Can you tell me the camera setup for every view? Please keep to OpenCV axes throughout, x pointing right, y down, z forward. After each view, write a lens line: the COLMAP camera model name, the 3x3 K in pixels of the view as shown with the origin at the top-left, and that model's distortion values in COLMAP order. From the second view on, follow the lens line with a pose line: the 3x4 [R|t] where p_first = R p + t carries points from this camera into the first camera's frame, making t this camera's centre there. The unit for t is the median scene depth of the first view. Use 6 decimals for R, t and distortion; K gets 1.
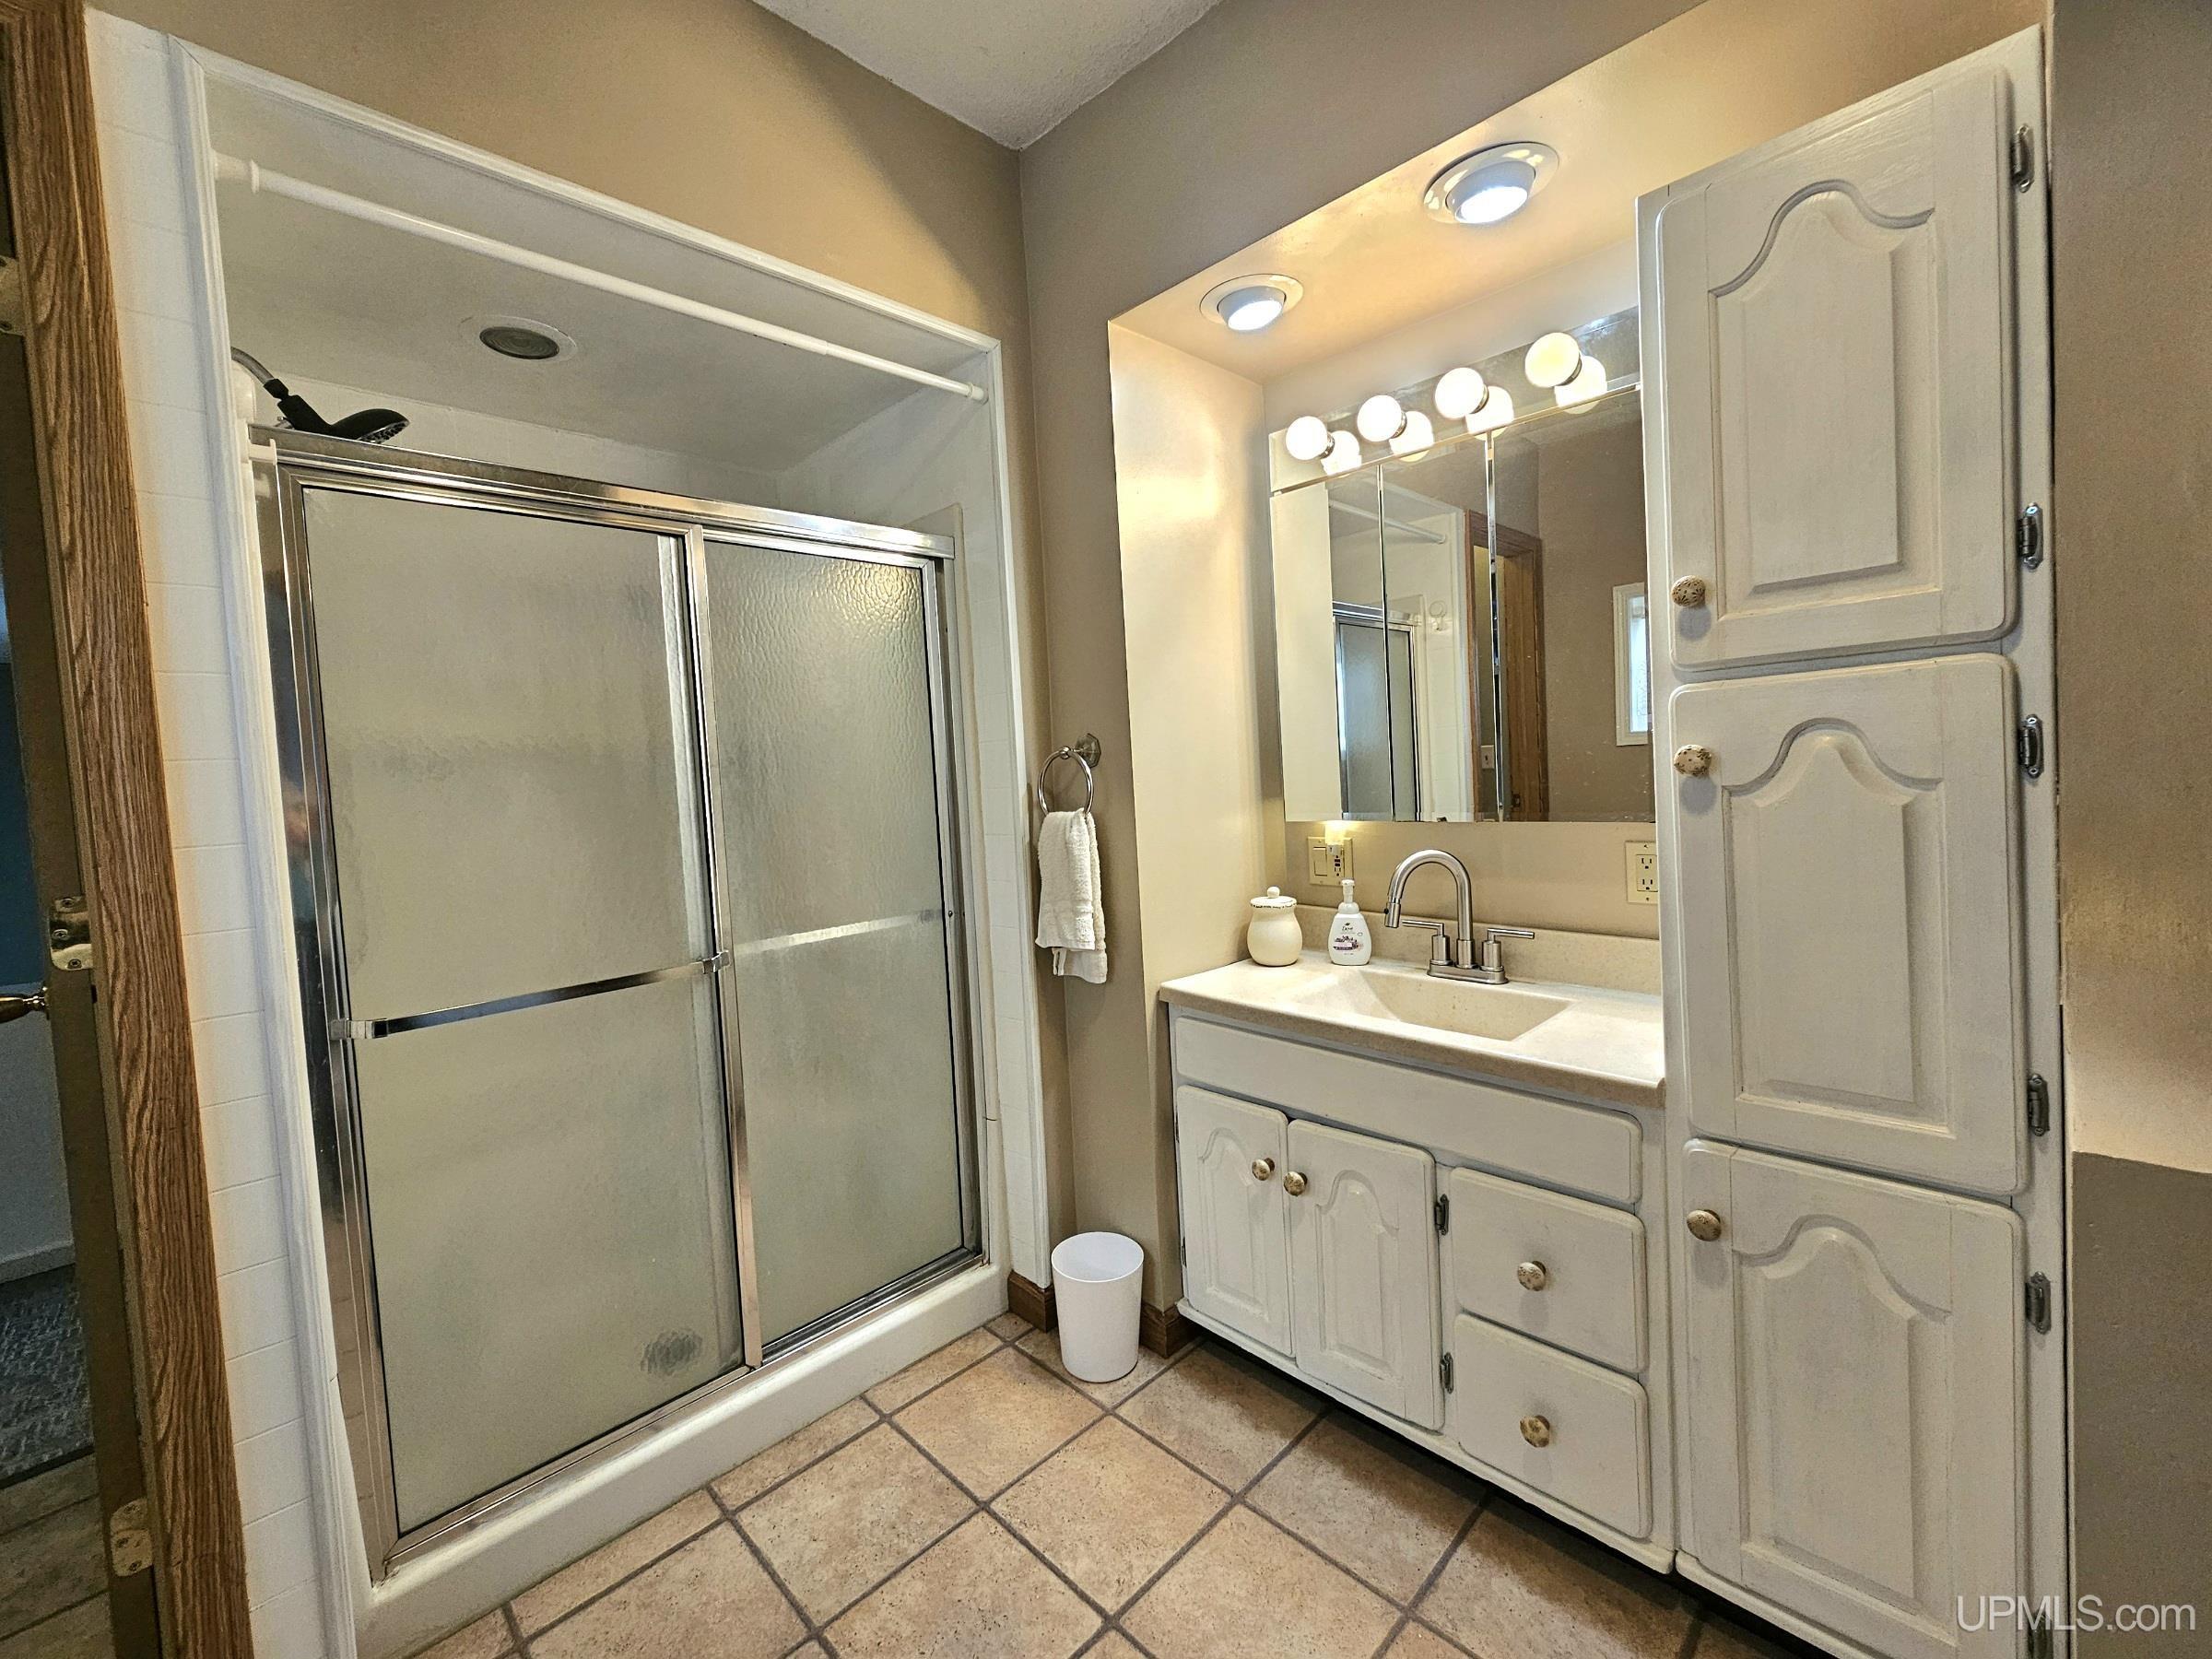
lens RADIAL K [[912.3, 0, 1116.5], [0, 912.3, 819.4], [0, 0, 1]] dist [-0.000616, 0.001114]
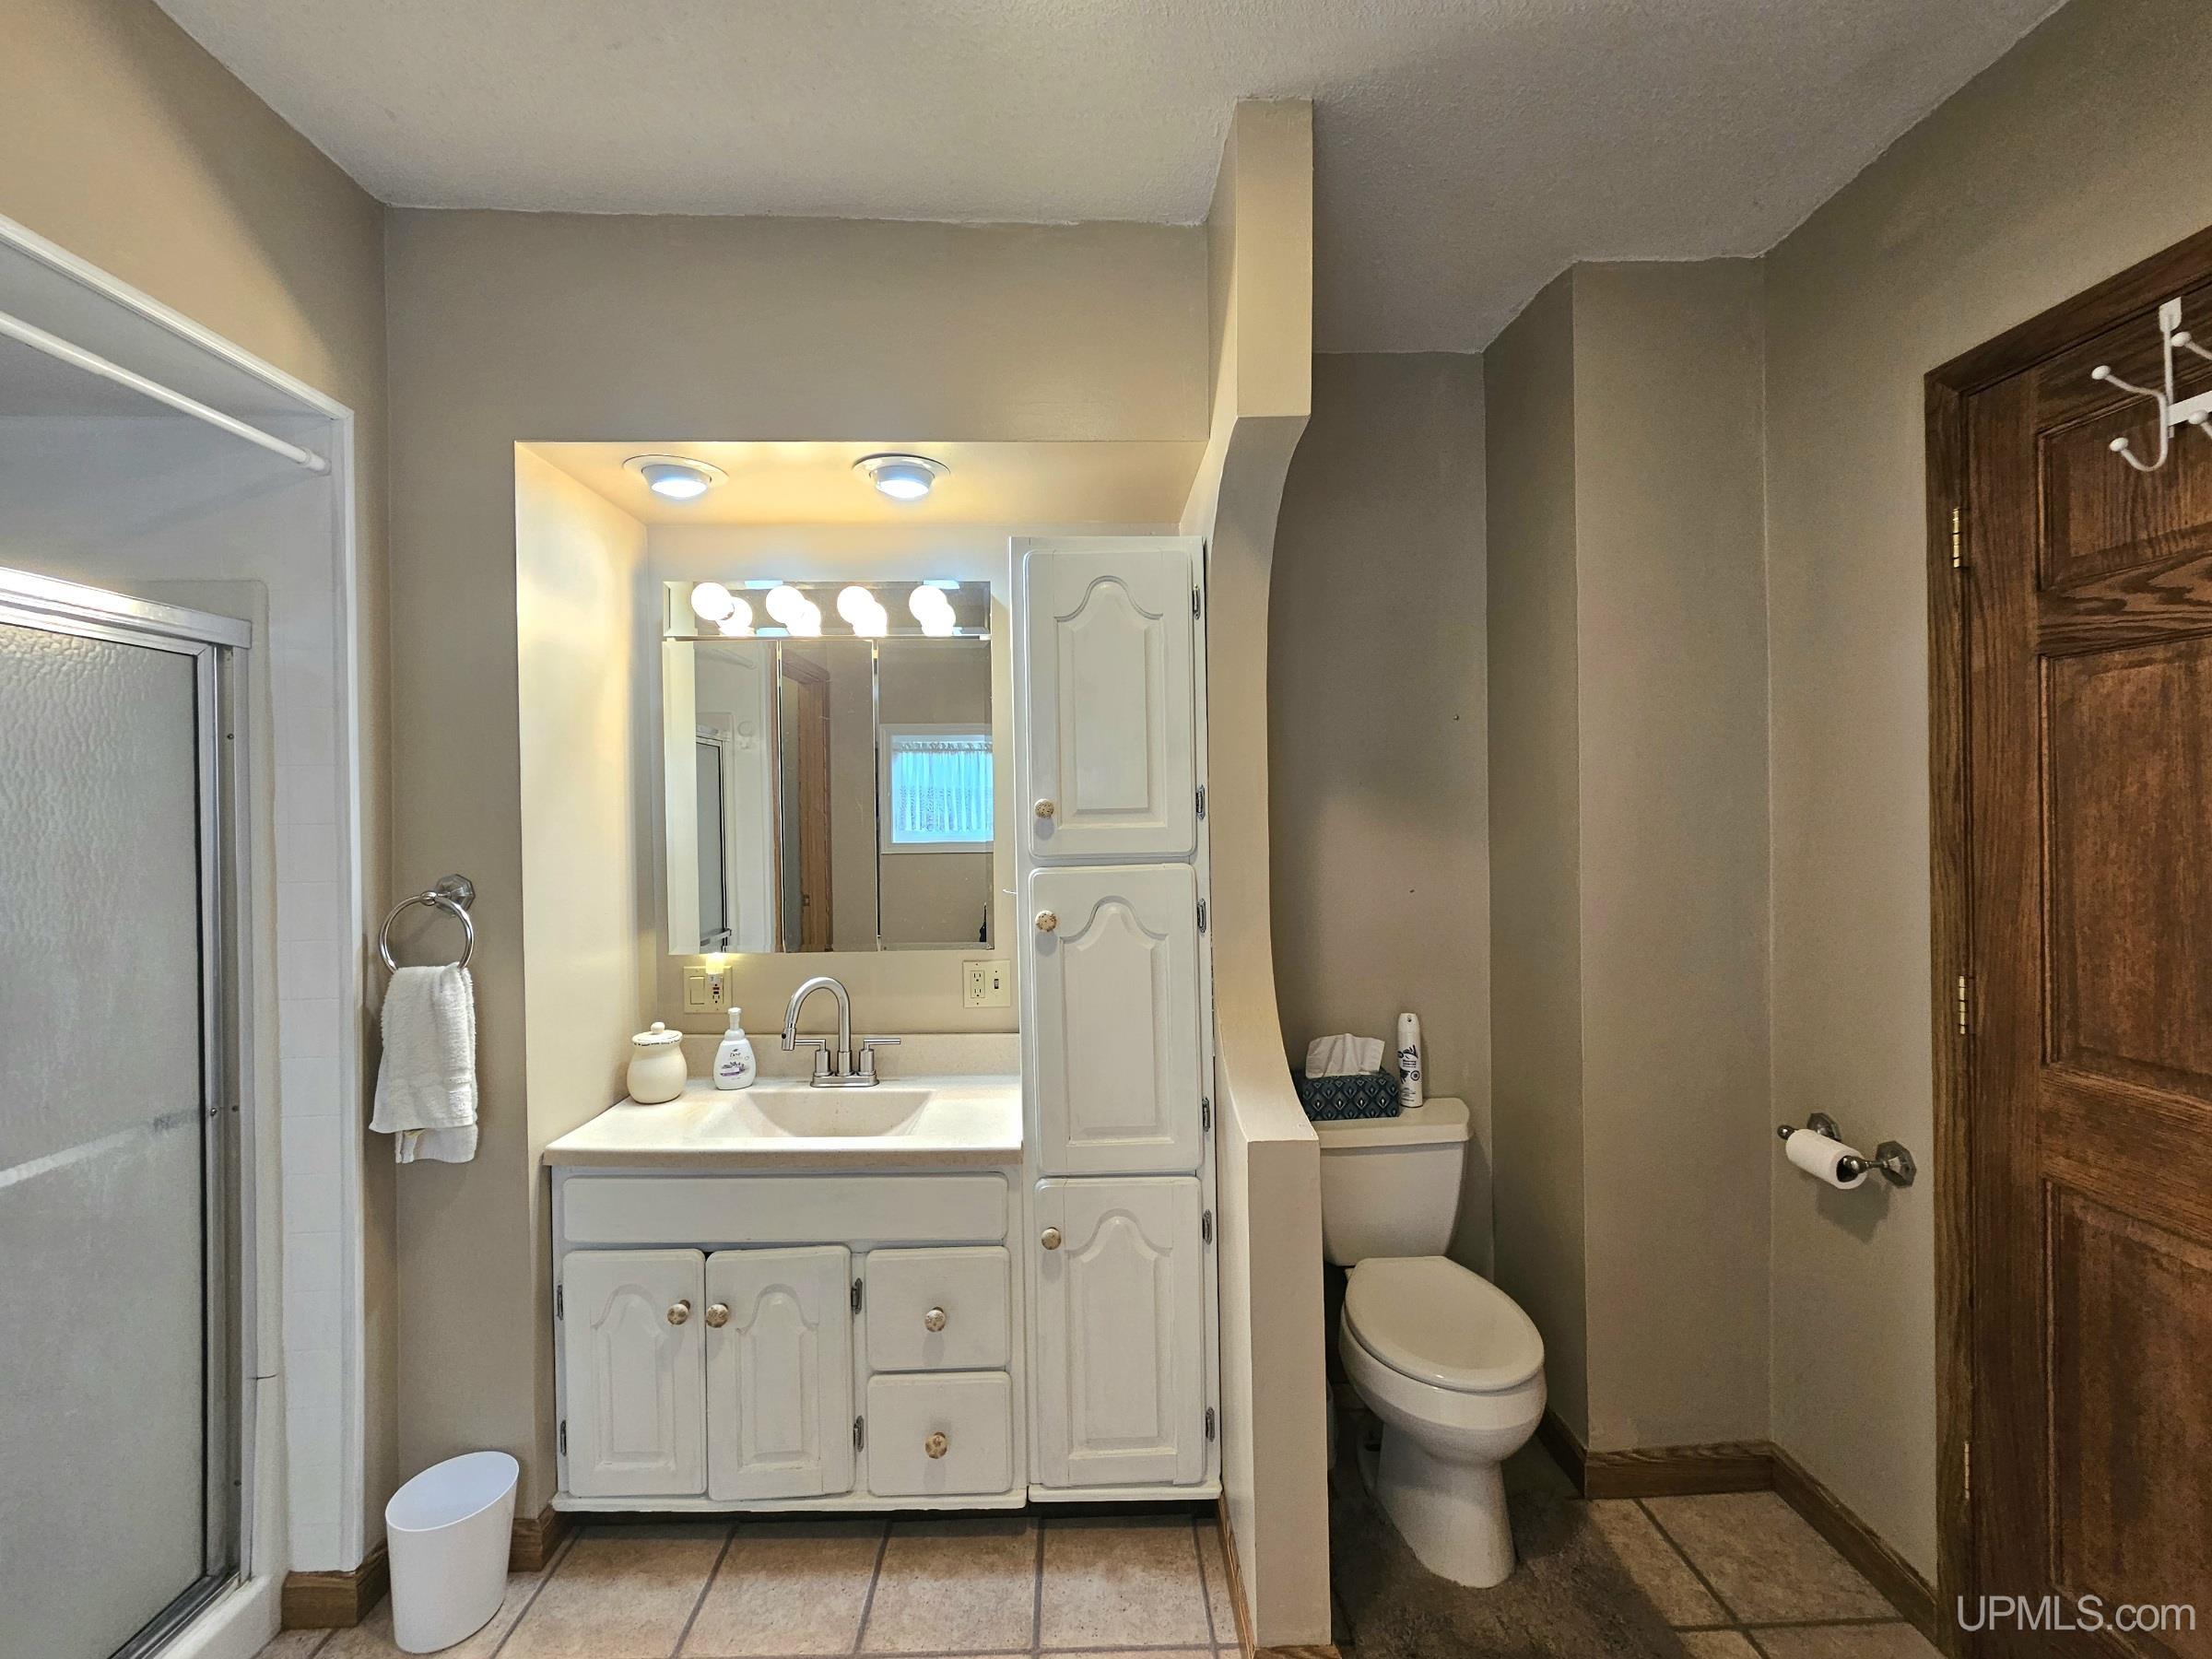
lens RADIAL K [[912.3, 0, 1094.9], [0, 912.3, 819.8], [0, 0, 1]] dist [-0.000616, 0.001114]
pose [[0.686250, 0.038657, 0.726338, -0.278489], [0.013160, 0.997763, -0.065536, -0.090311], [-0.727247, 0.054533, 0.684207, -0.060318]]
